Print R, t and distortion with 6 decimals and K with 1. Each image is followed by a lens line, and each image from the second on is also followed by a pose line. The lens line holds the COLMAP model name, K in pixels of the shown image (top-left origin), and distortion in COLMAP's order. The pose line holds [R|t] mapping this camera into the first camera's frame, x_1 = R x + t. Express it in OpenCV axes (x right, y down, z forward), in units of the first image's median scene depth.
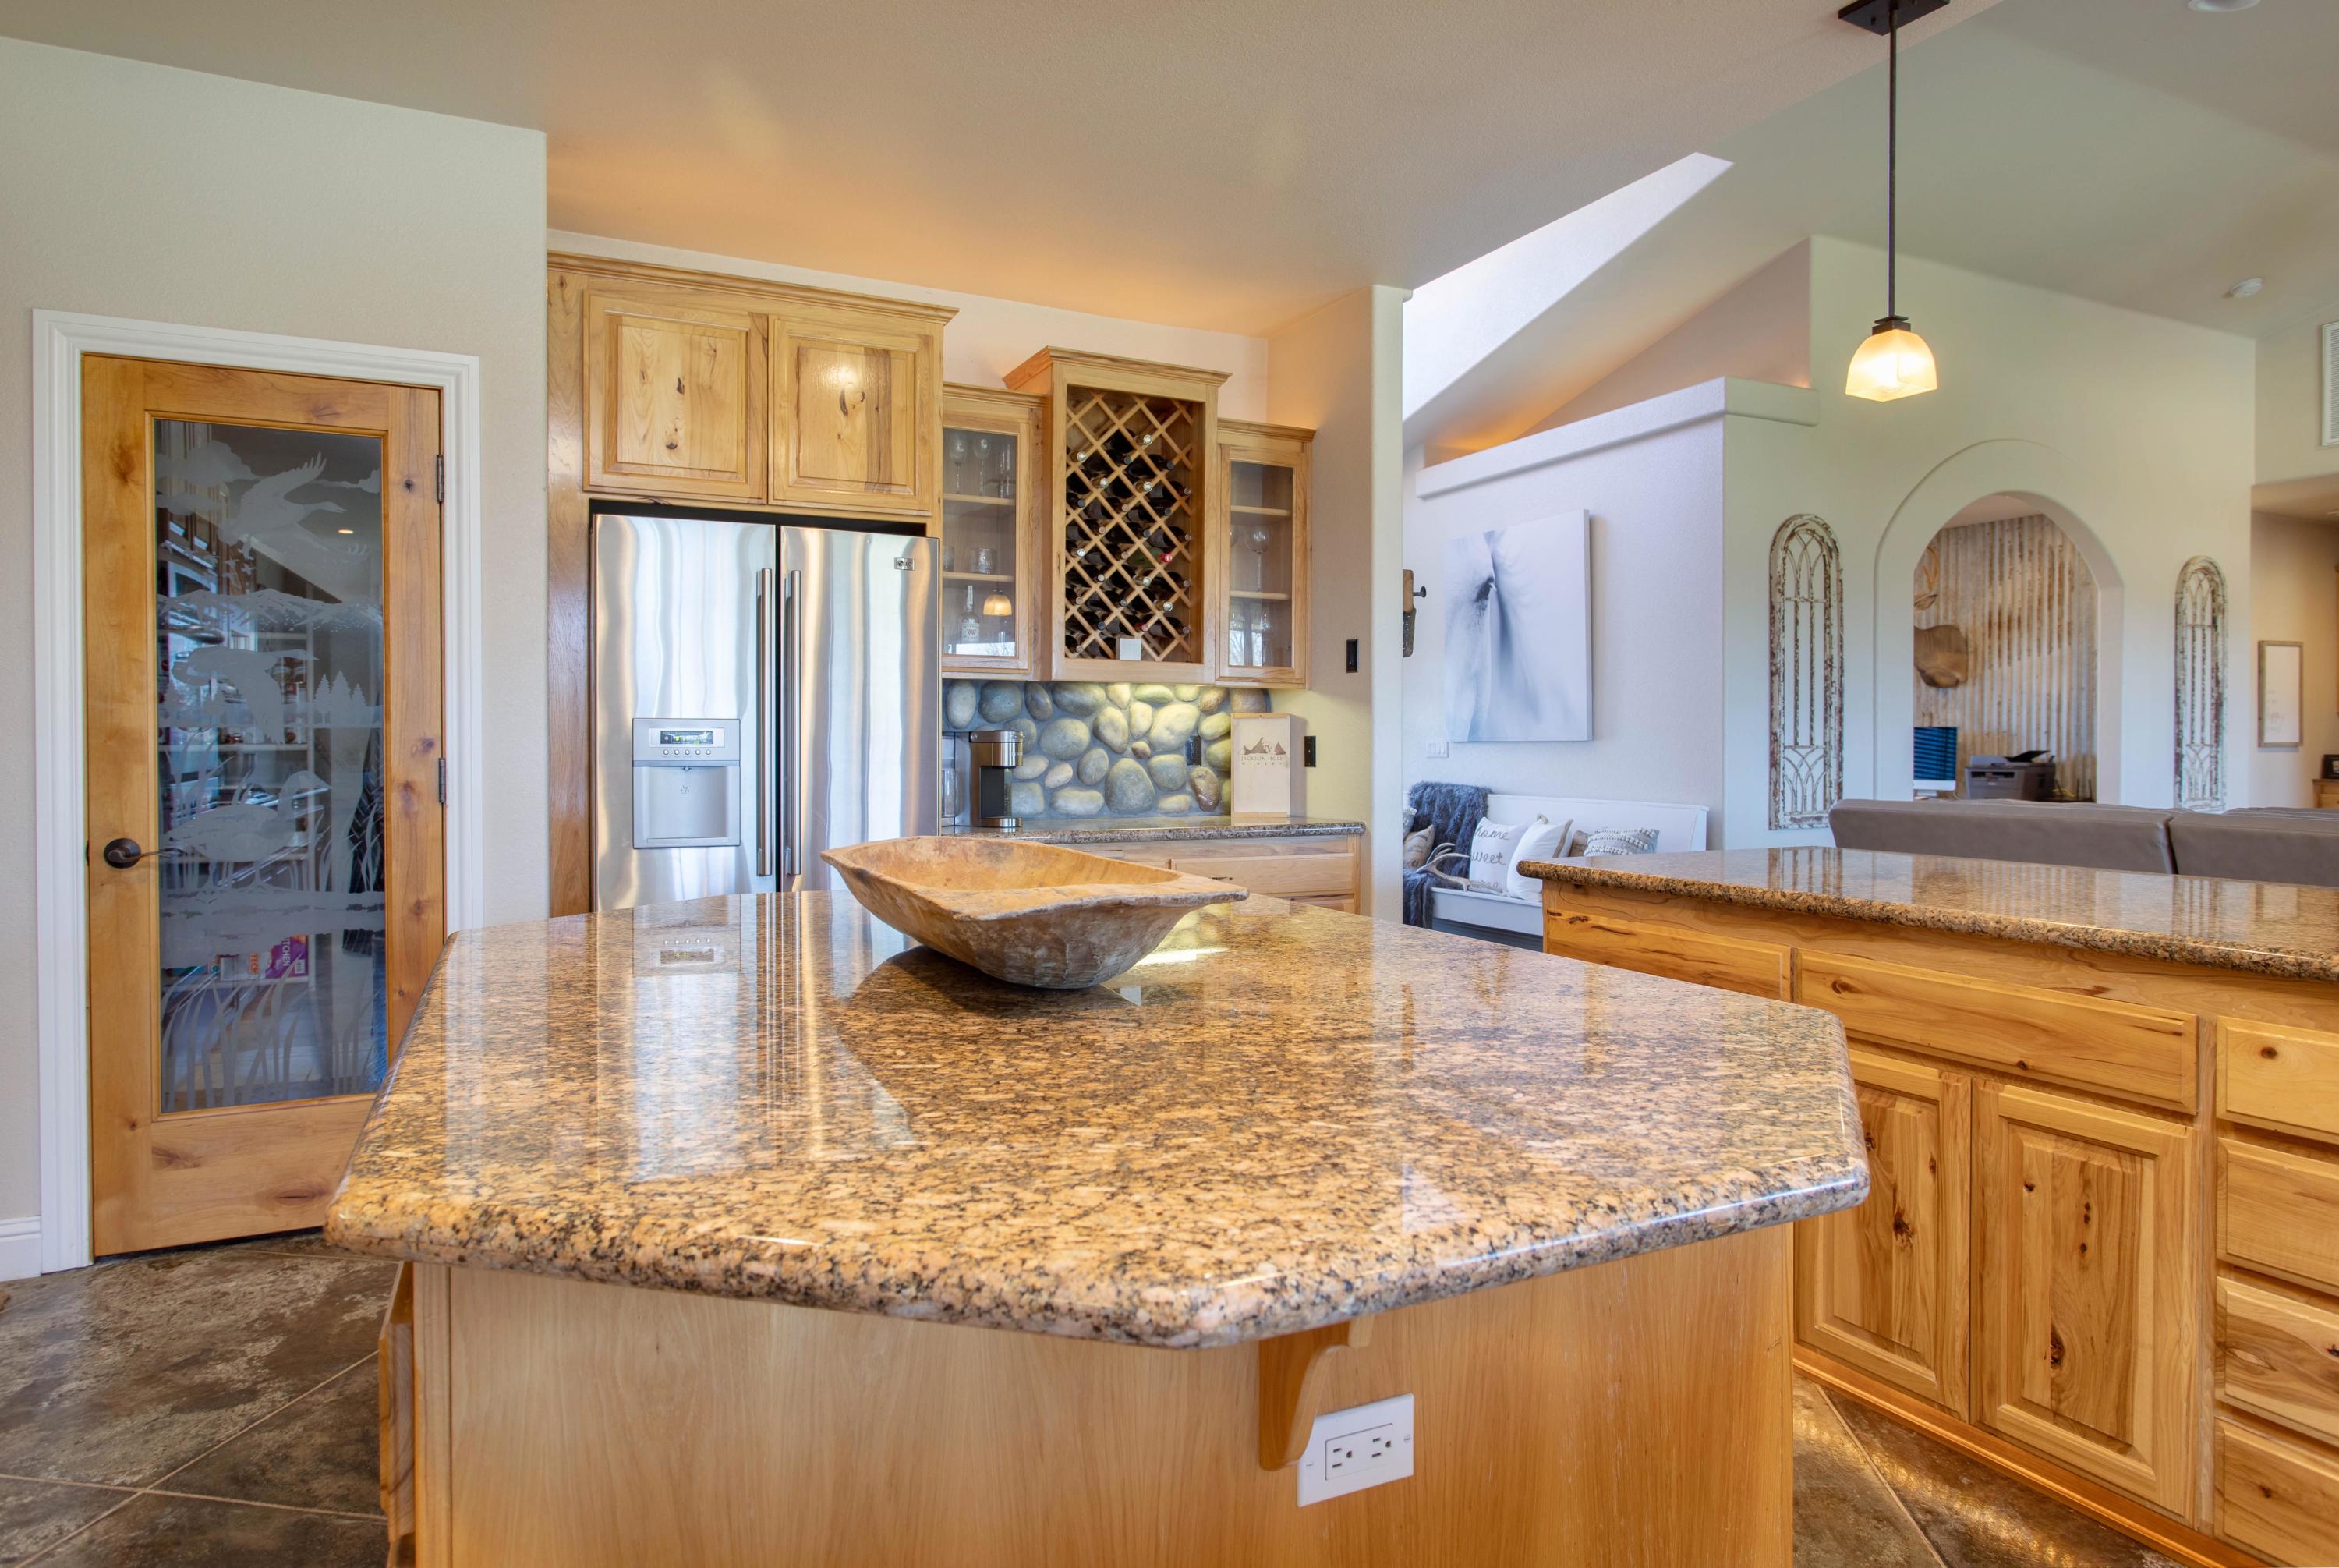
lens RADIAL K [[1389.0, 0, 1176.6], [0, 1389.0, 758.5], [0, 0, 1]] dist [-0.002115, 0.001563]
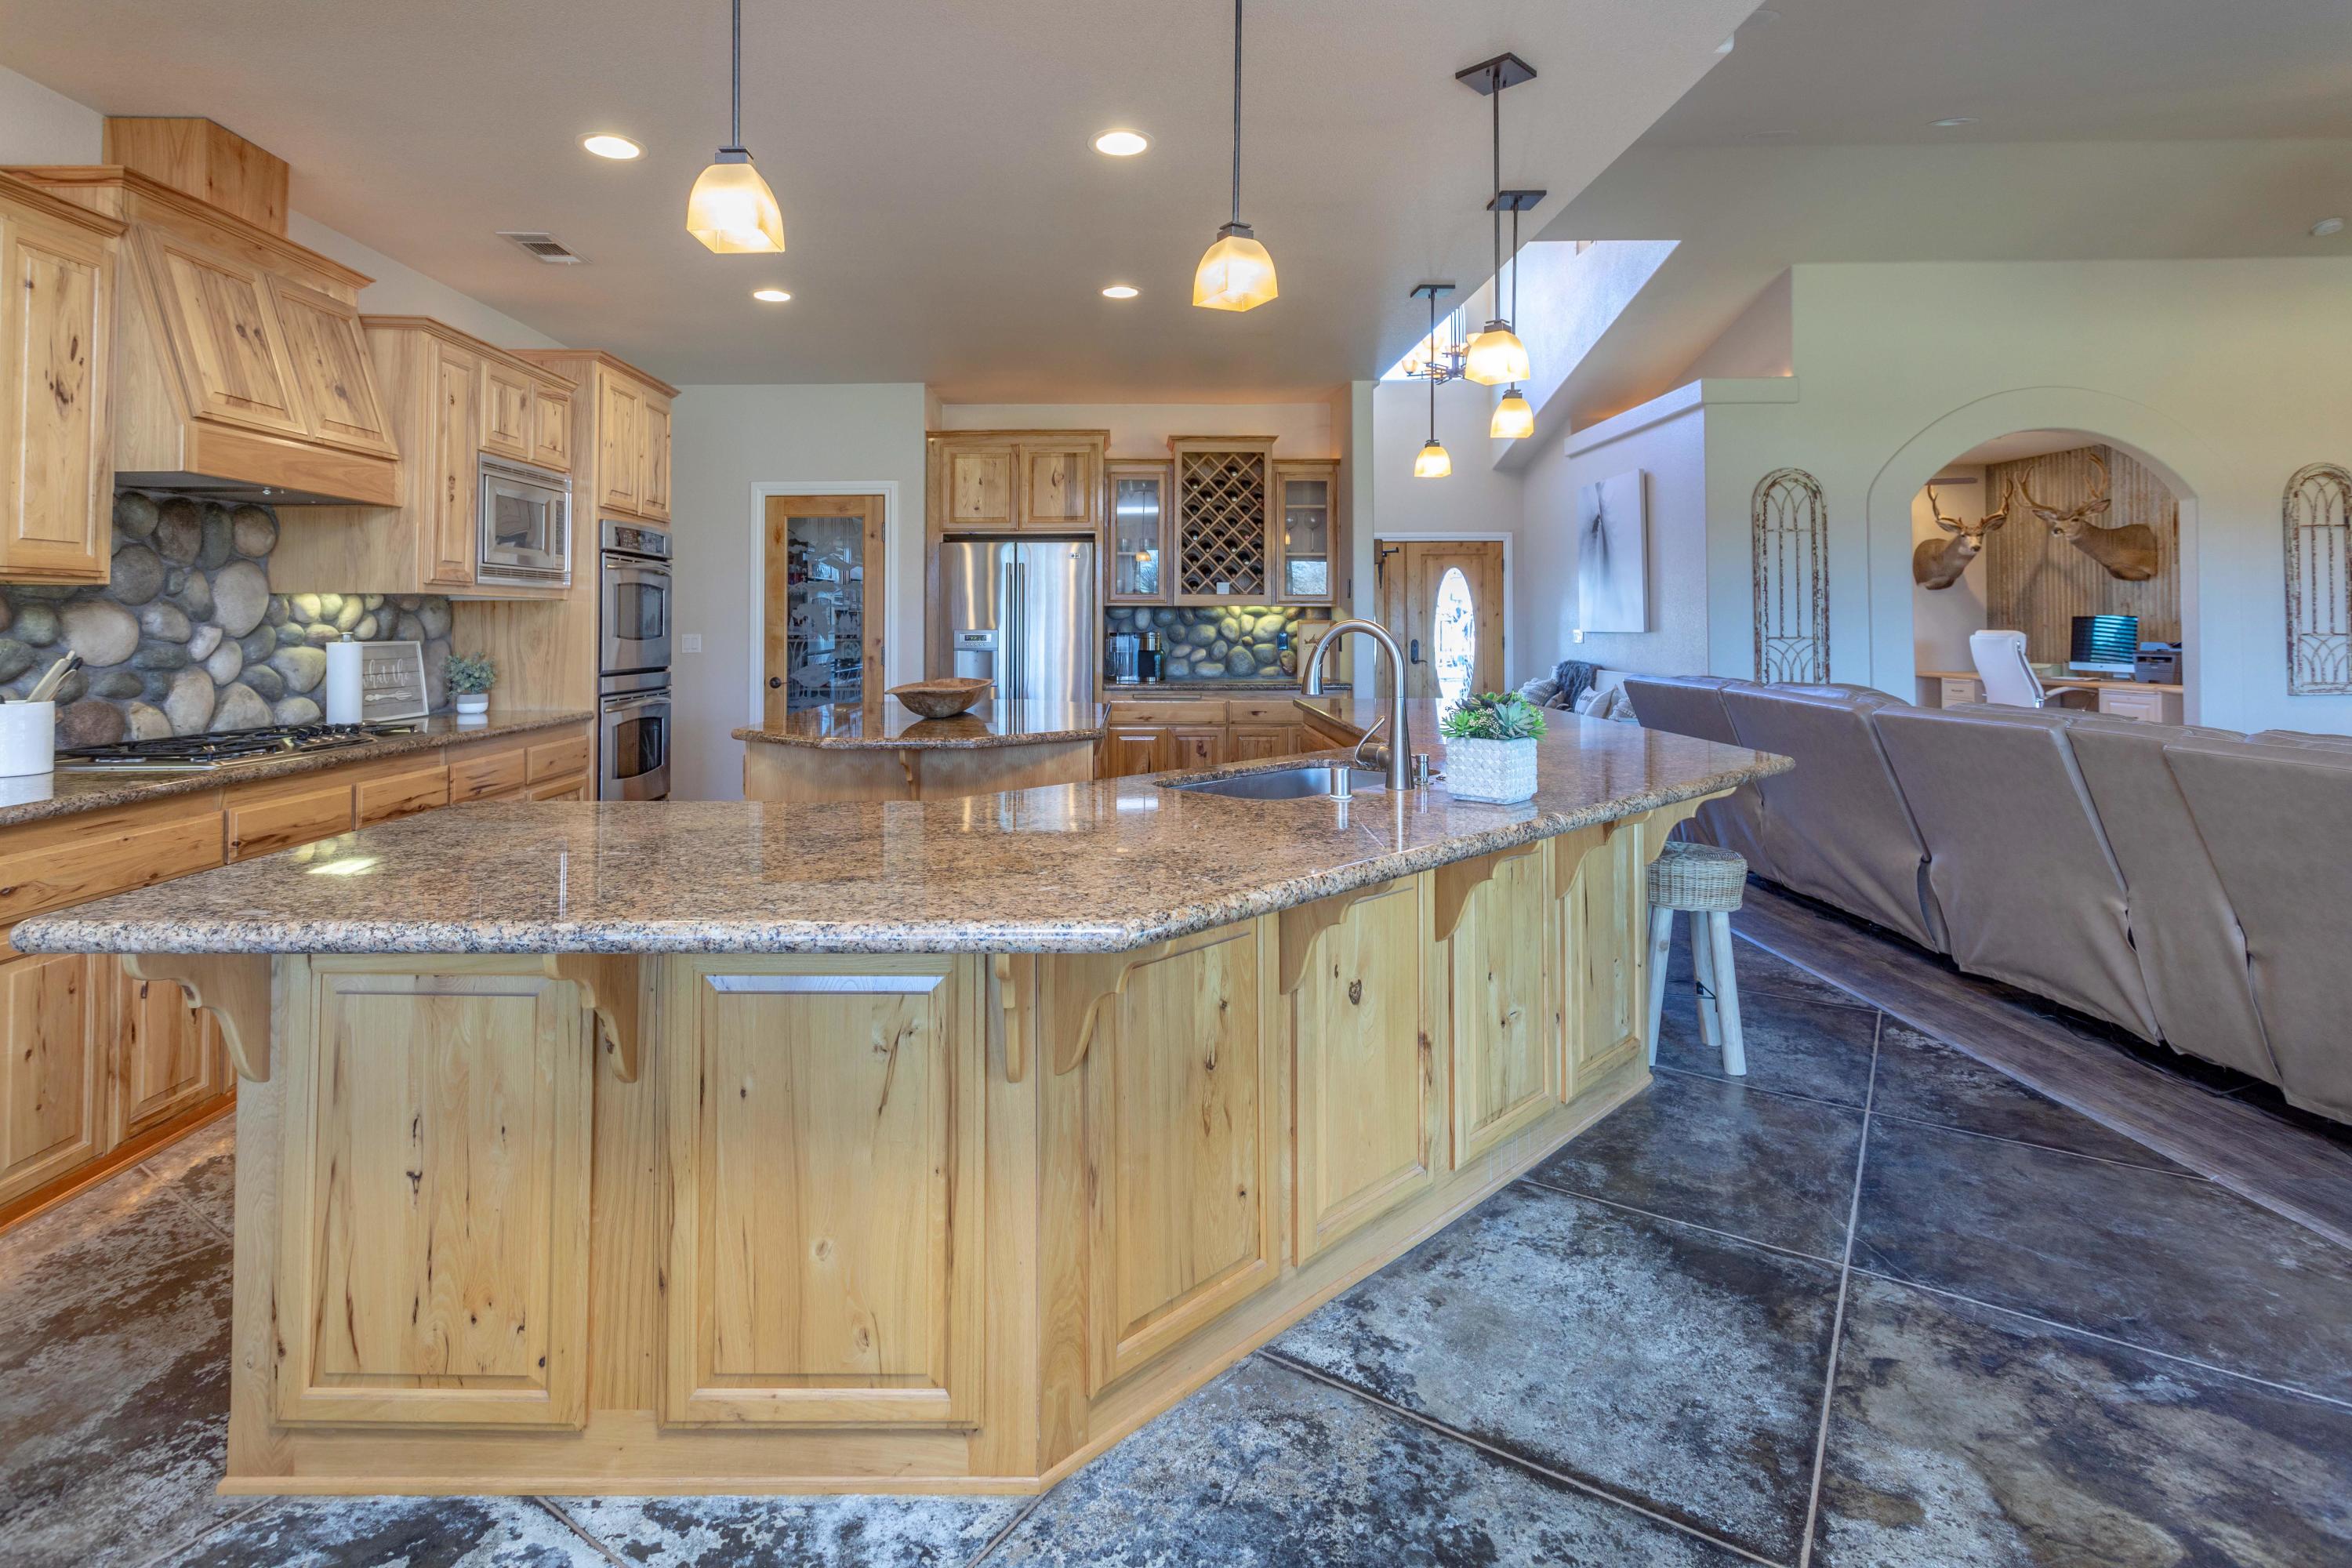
lens RADIAL K [[1173.1, 0, 1115.6], [0, 1173.1, 605.6], [0, 0, 1]] dist [0.010239, 0.000479]
pose [[0.898930, -0.009891, -0.437980, 0.478497], [-0.000726, 0.999710, -0.024067, -0.015310], [0.438091, 0.021952, 0.898663, -0.436303]]
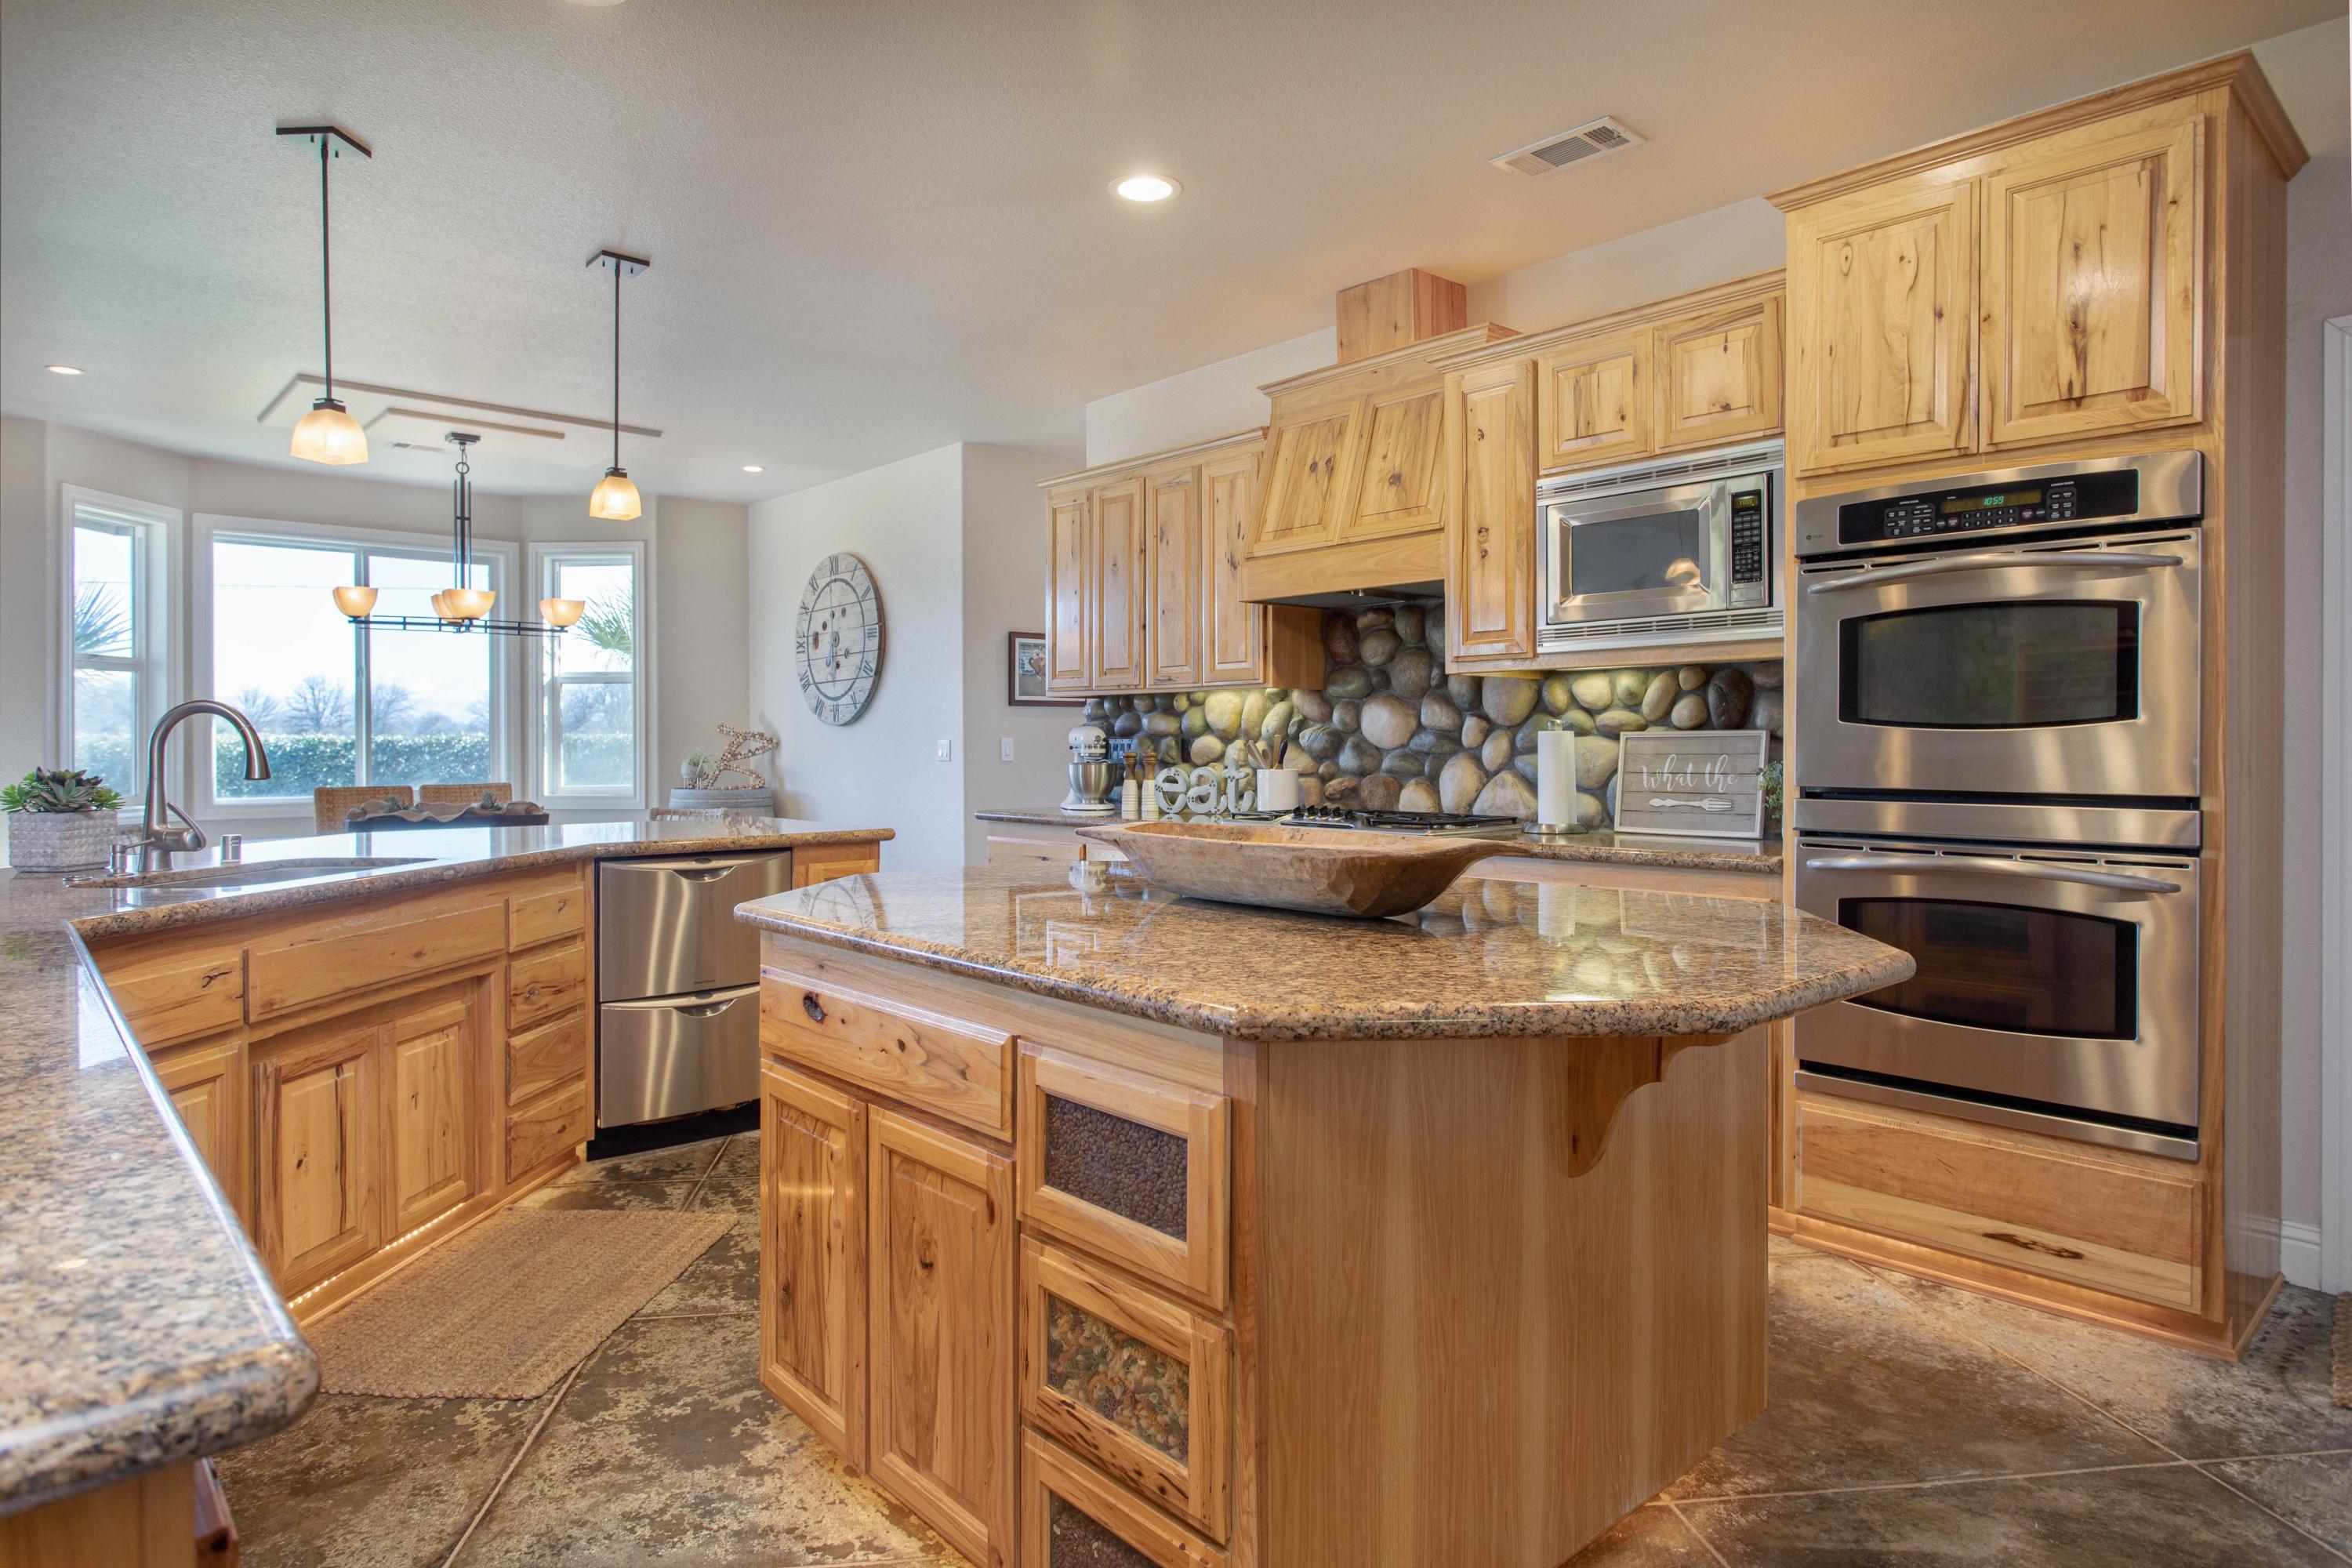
lens RADIAL K [[1345.0, 0, 1171.1], [0, 1345.0, 744.5], [0, 0, 1]] dist [-0.002268, 0.000151]
pose [[-0.958371, 0.000550, -0.285525, 0.083441], [-0.001541, 0.999974, 0.007097, -0.006121], [0.285521, 0.007242, -0.958345, 0.815359]]
